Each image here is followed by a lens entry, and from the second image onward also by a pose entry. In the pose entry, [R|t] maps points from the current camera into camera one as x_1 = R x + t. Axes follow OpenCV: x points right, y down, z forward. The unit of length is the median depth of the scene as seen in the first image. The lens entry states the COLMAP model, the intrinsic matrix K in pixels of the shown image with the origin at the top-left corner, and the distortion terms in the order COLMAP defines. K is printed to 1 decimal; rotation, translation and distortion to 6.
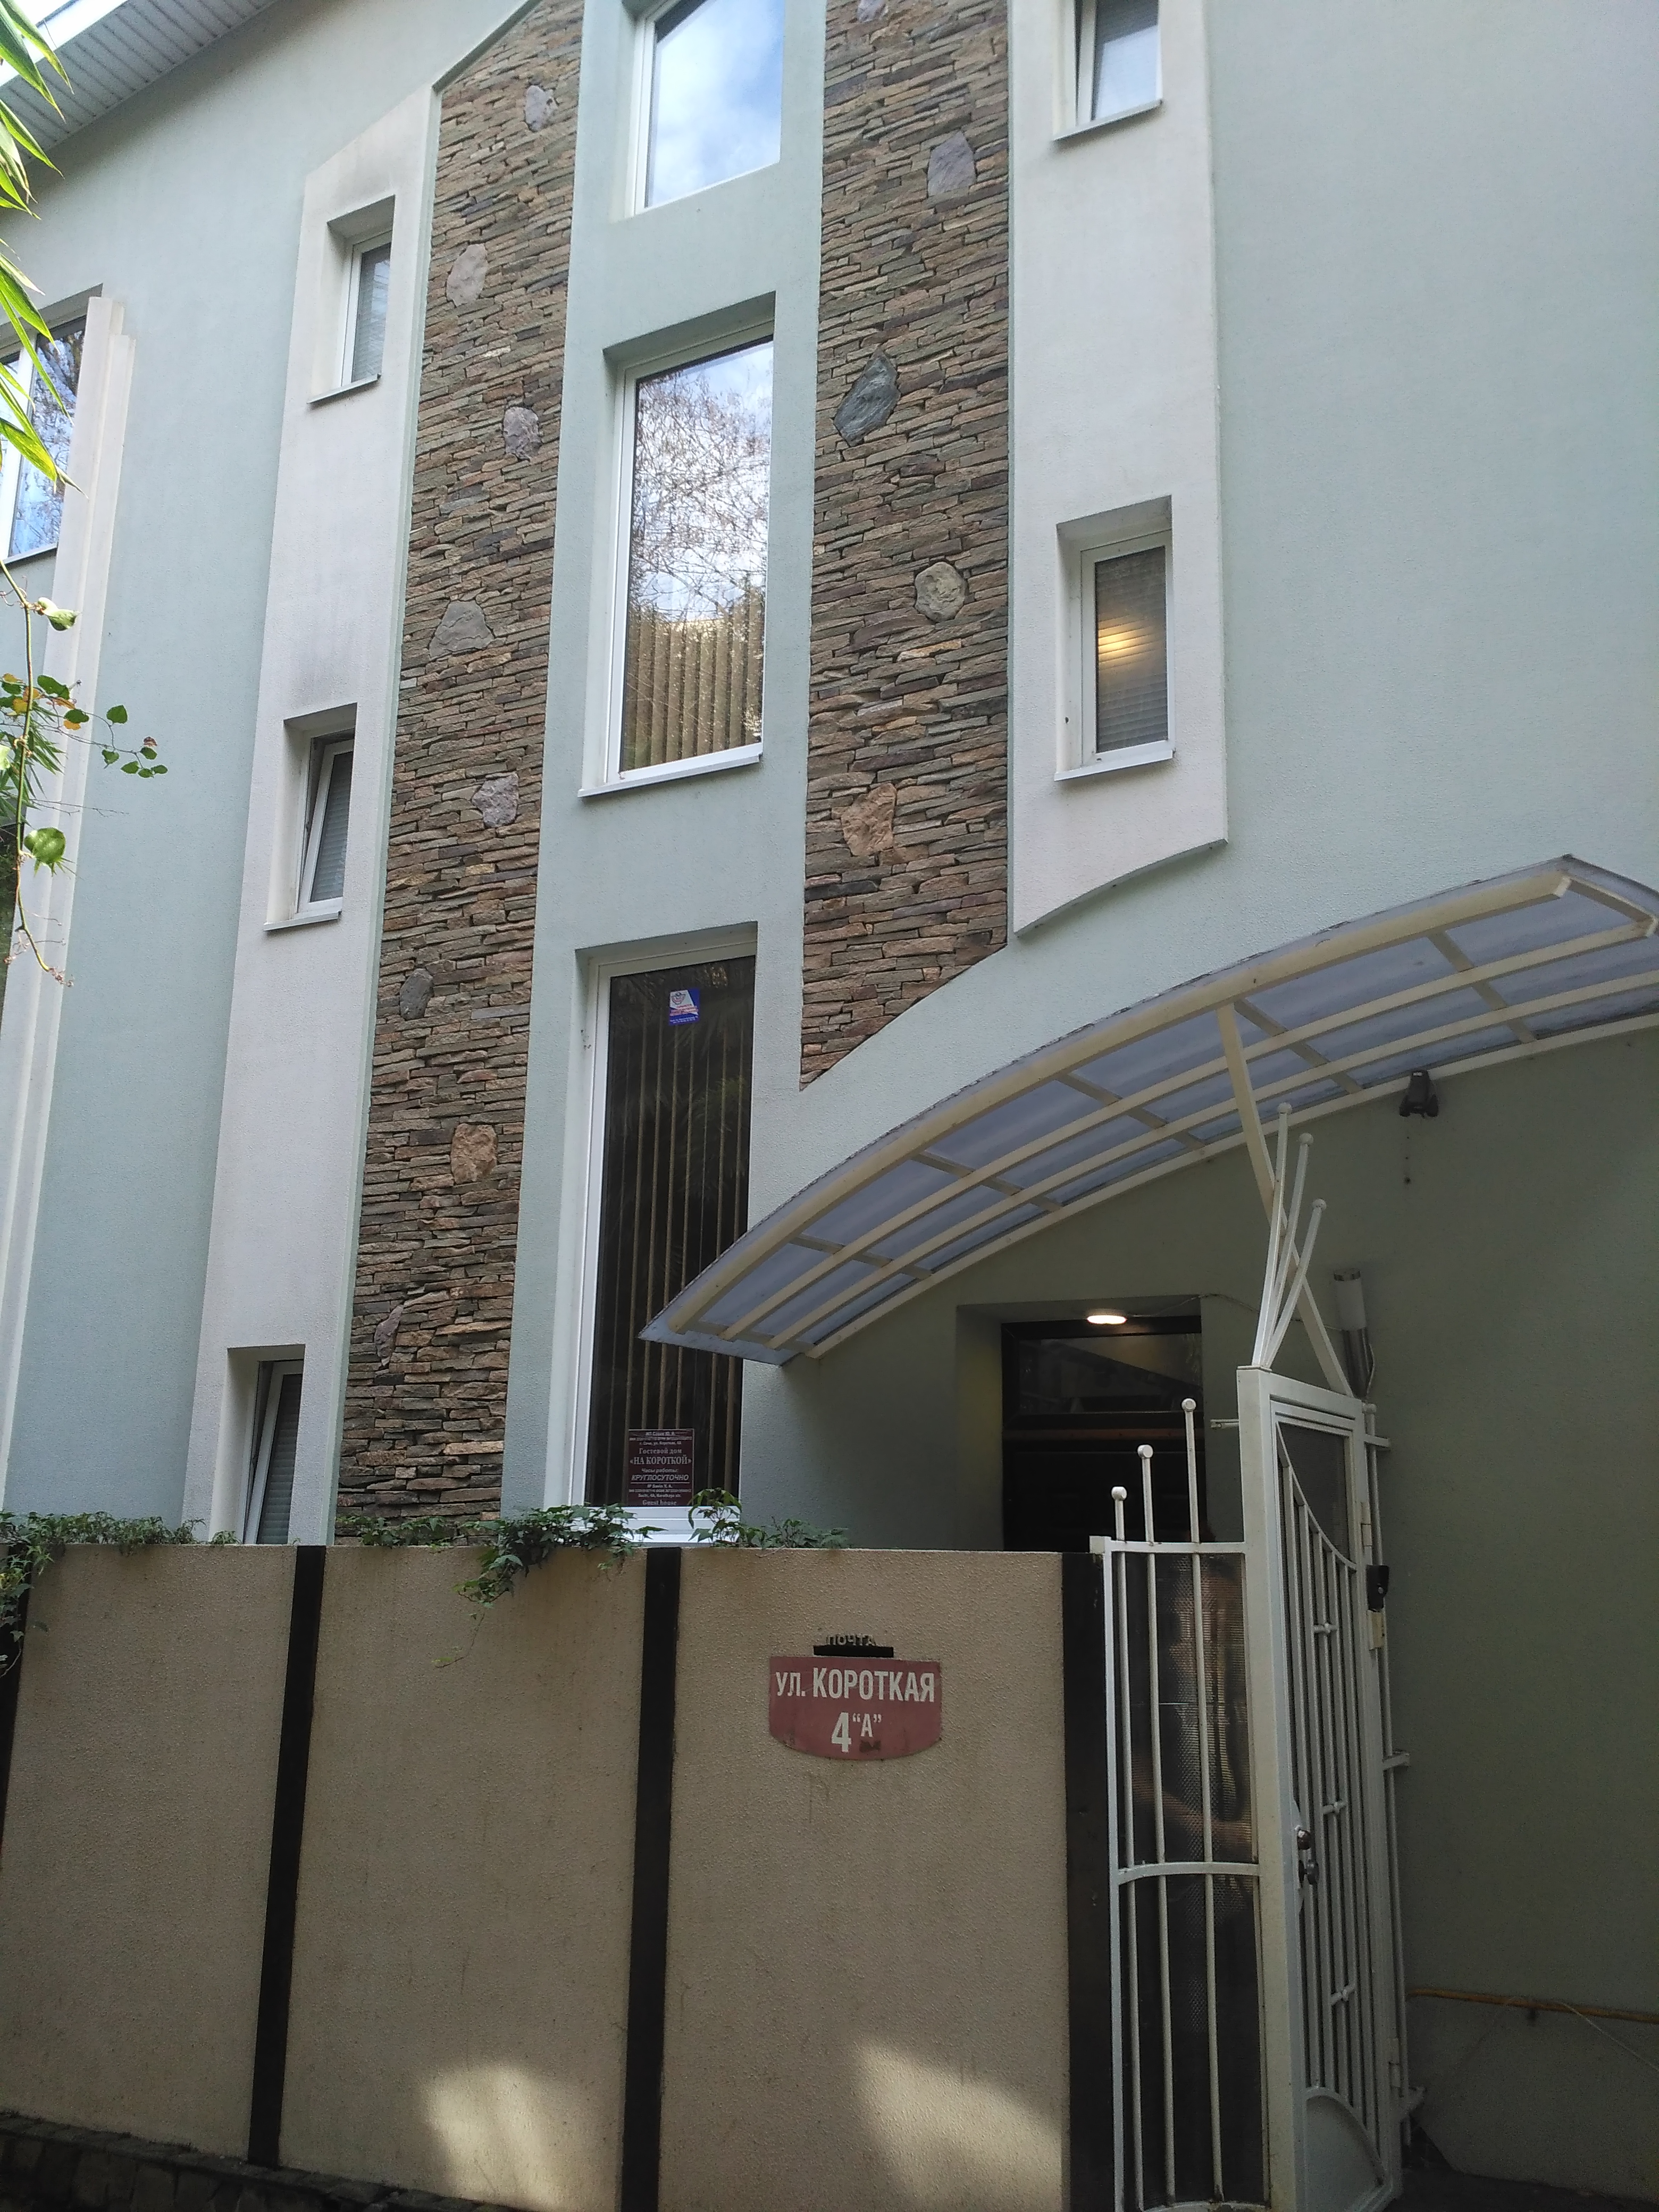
lens RADIAL K [[1892.8, 0, 829.5], [0, 1892.8, 1106.0], [0, 0, 1]] dist [0.170626, -0.312017]
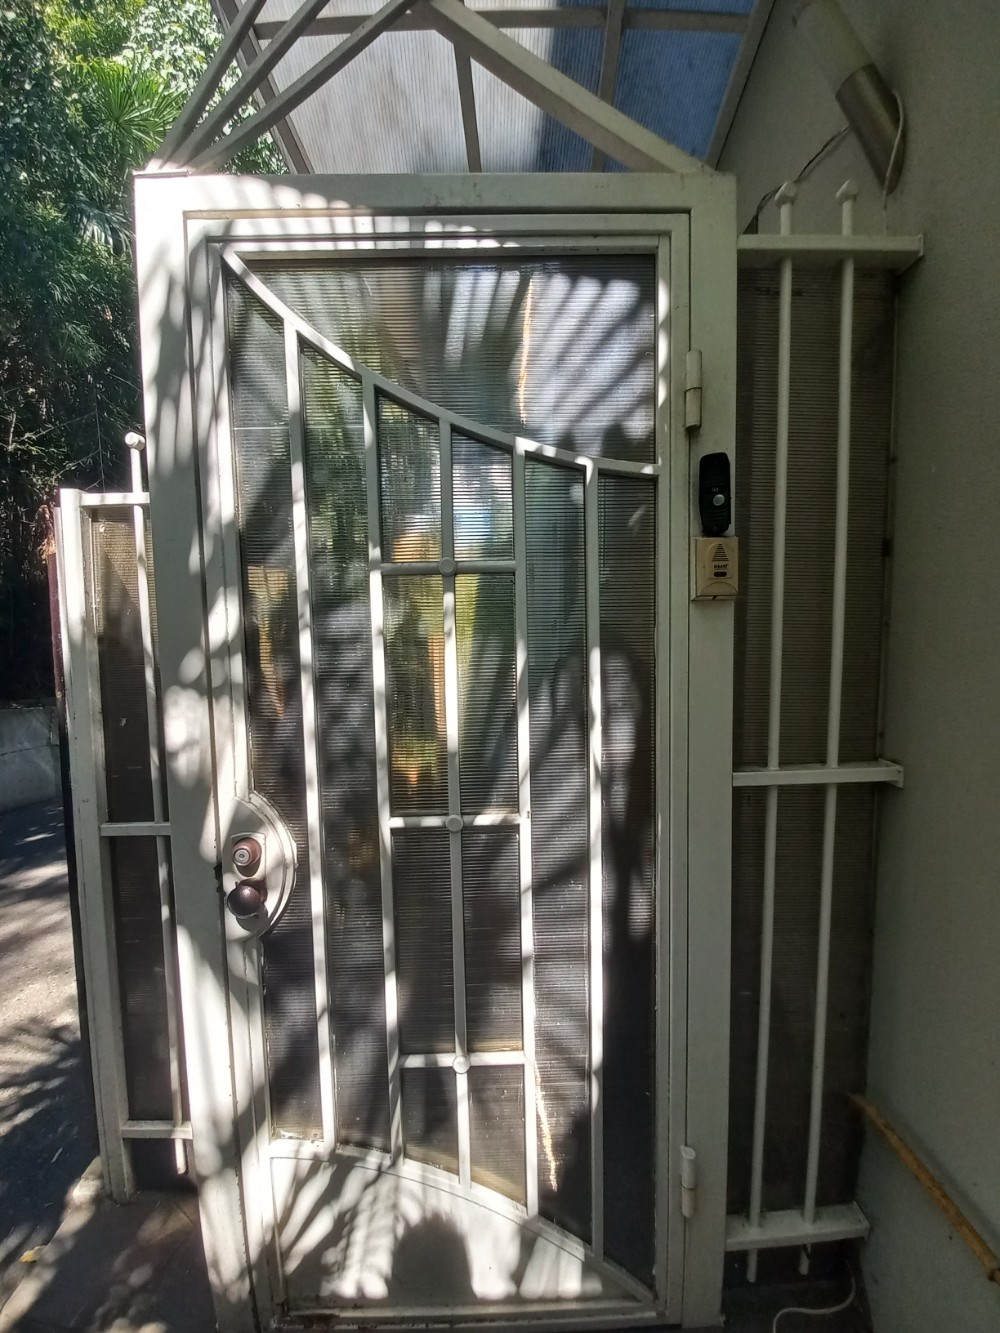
lens RADIAL K [[525.7, 0, 500.0], [0, 525.7, 666.5], [0, 0, 1]] dist [-0.017663, -0.000039]
pose [[0.504893, 0.035567, -0.862449, 0.271797], [0.220522, 0.960680, 0.168715, 0.180852], [0.834538, -0.275372, 0.477197, 0.599678]]
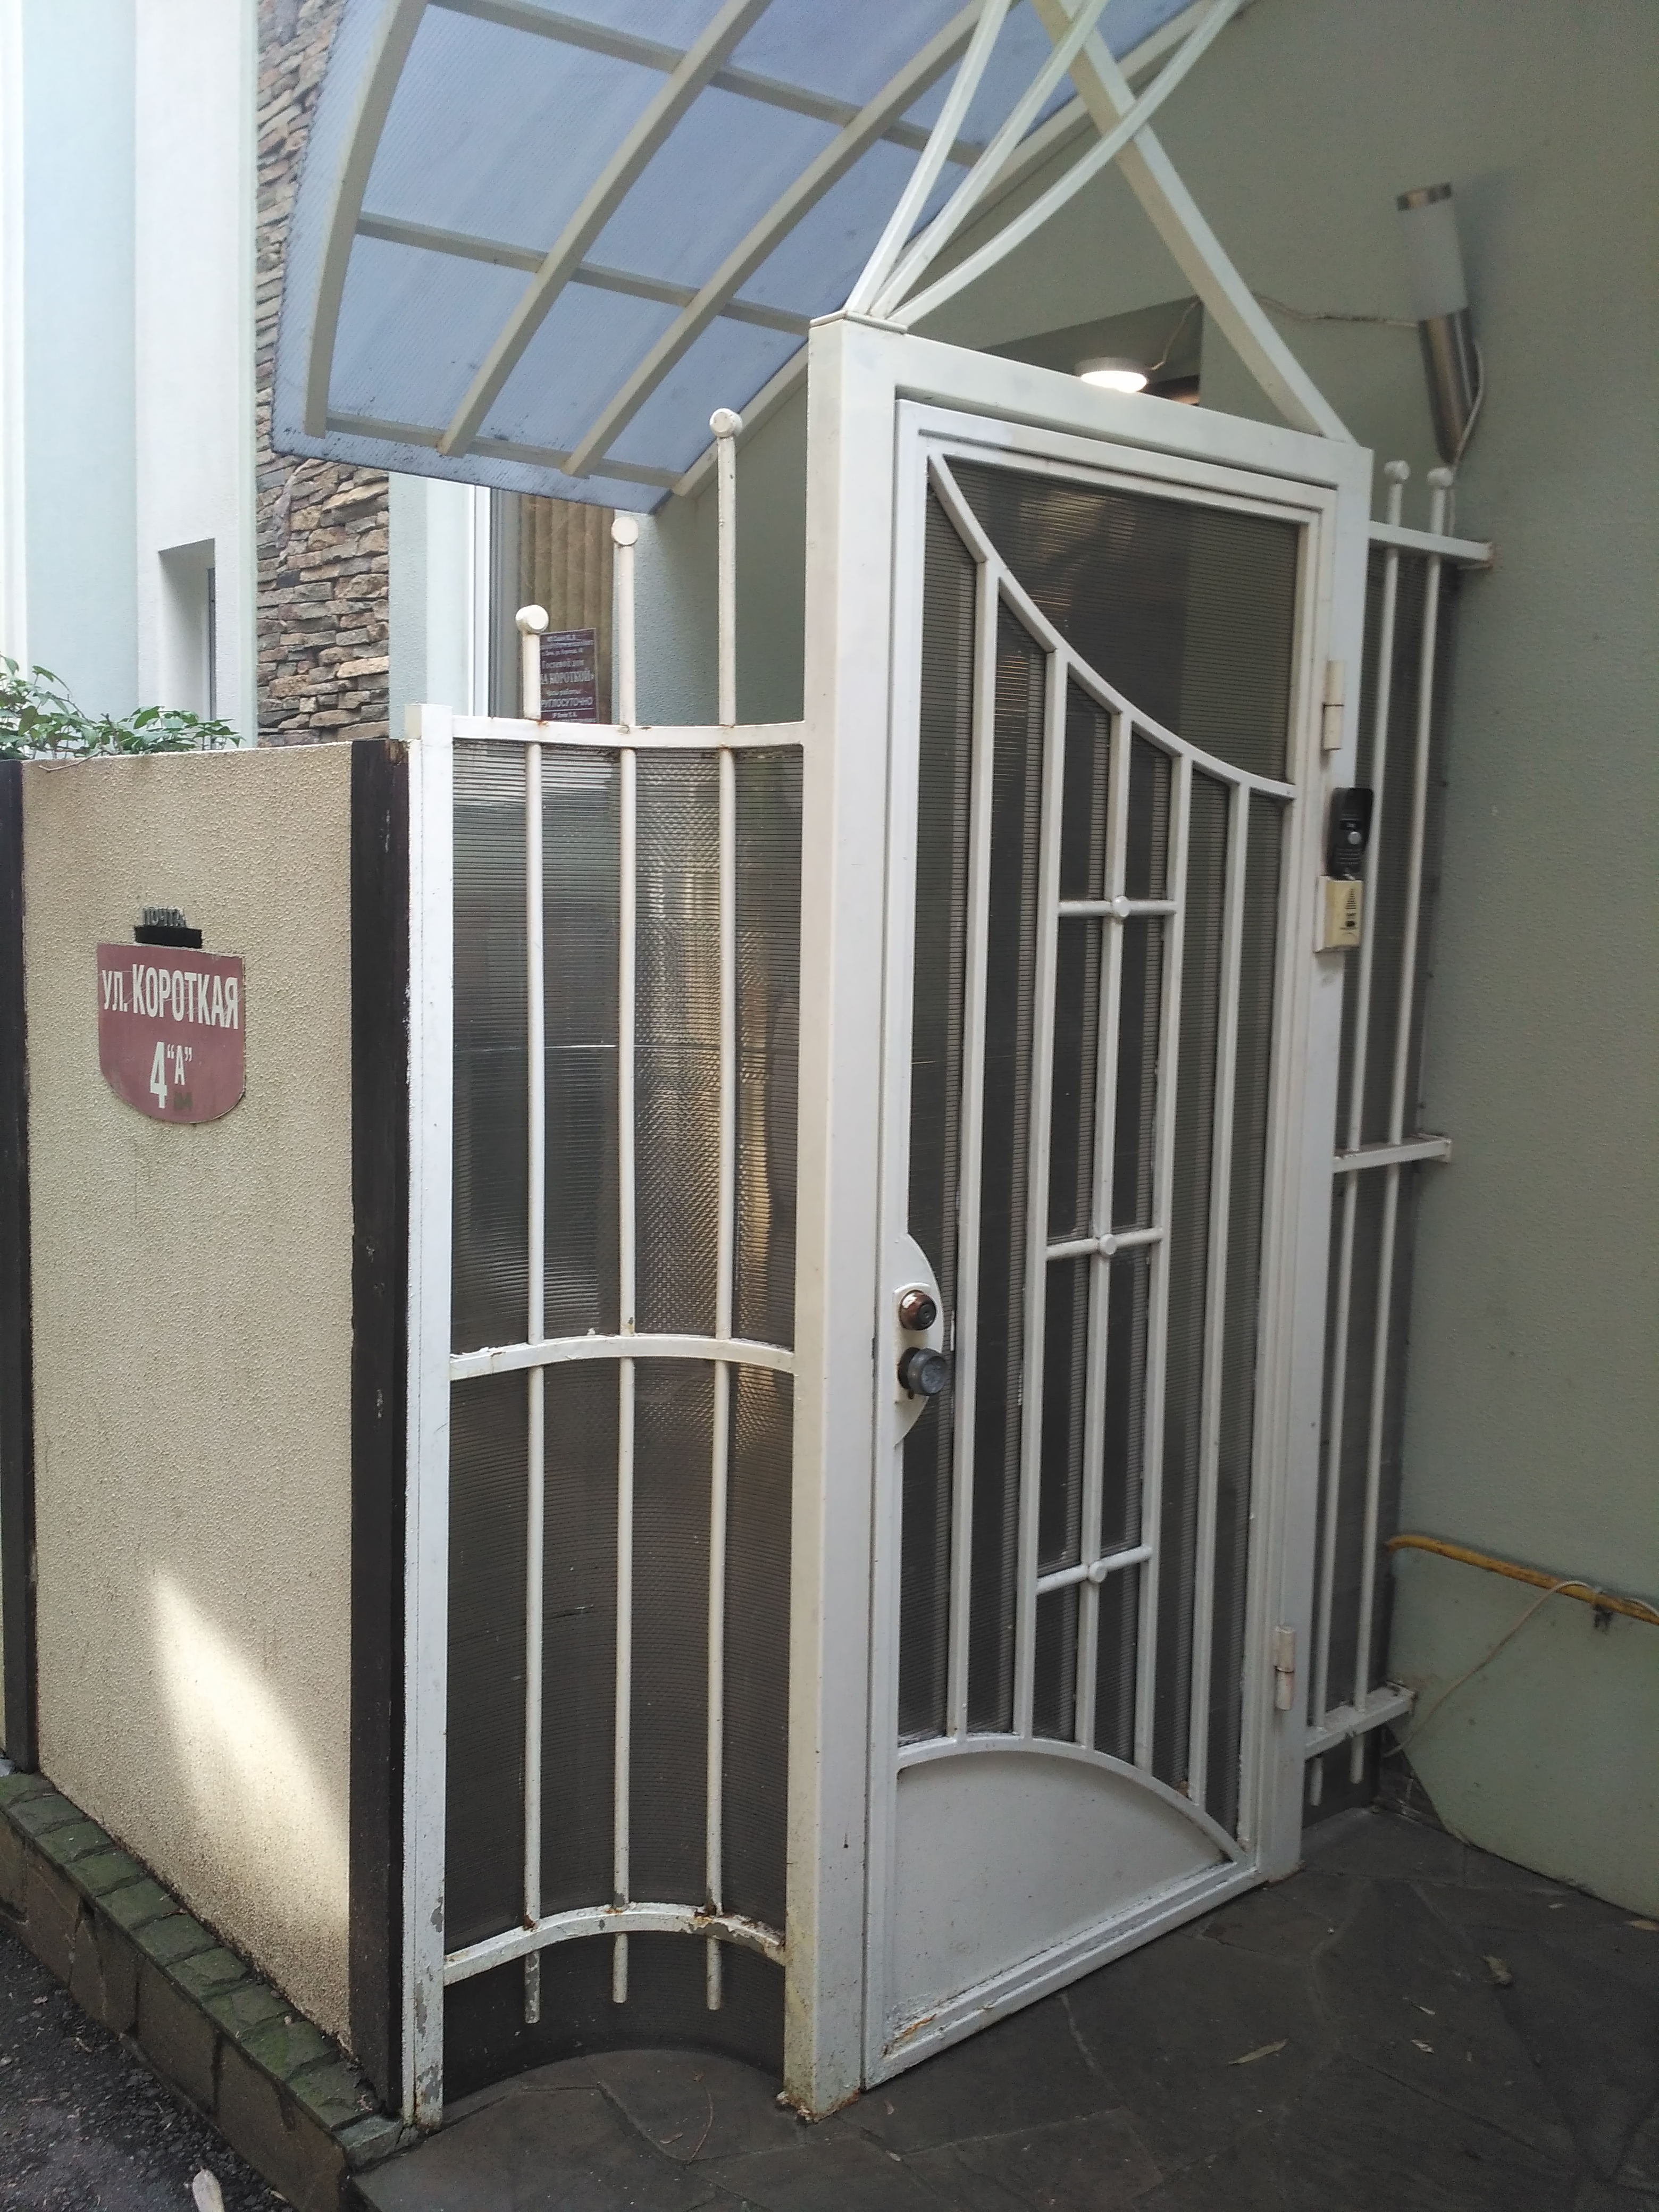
lens RADIAL K [[2009.2, 0, 829.5], [0, 2009.2, 1106.0], [0, 0, 1]] dist [-0.002889, -0.015304]
pose [[0.940106, 0.046568, -0.337687, 0.235278], [0.072531, 0.940615, 0.331636, 0.094754], [0.333077, -0.336265, 0.880900, 0.333875]]
